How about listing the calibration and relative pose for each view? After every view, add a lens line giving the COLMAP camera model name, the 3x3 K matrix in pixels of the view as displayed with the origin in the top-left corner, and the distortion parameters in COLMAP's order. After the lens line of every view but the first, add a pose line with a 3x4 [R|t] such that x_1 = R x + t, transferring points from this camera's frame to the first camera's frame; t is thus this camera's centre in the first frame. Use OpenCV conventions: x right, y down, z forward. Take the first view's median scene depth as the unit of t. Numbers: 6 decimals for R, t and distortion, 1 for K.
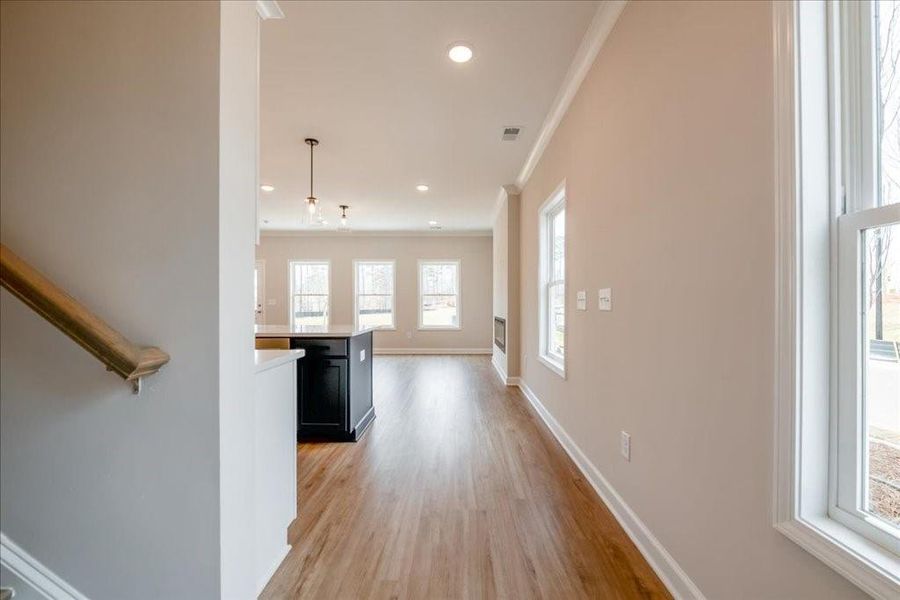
lens RADIAL K [[374.8, 0, 449.2], [0, 374.8, 304.9], [0, 0, 1]] dist [-0.000363, -0.000543]
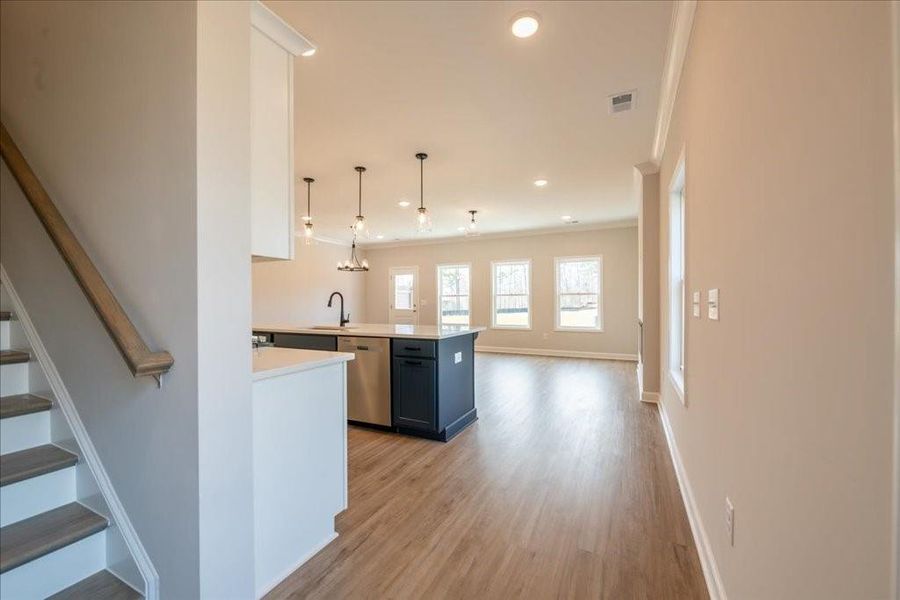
lens RADIAL K [[361.7, 0, 447.4], [0, 361.7, 303.4], [0, 0, 1]] dist [0.000456, -0.000623]
pose [[0.897203, -0.004302, -0.441598, 0.157916], [0.005160, 0.999986, 0.000741, -0.011220], [0.441589, -0.002943, 0.897213, 0.097395]]
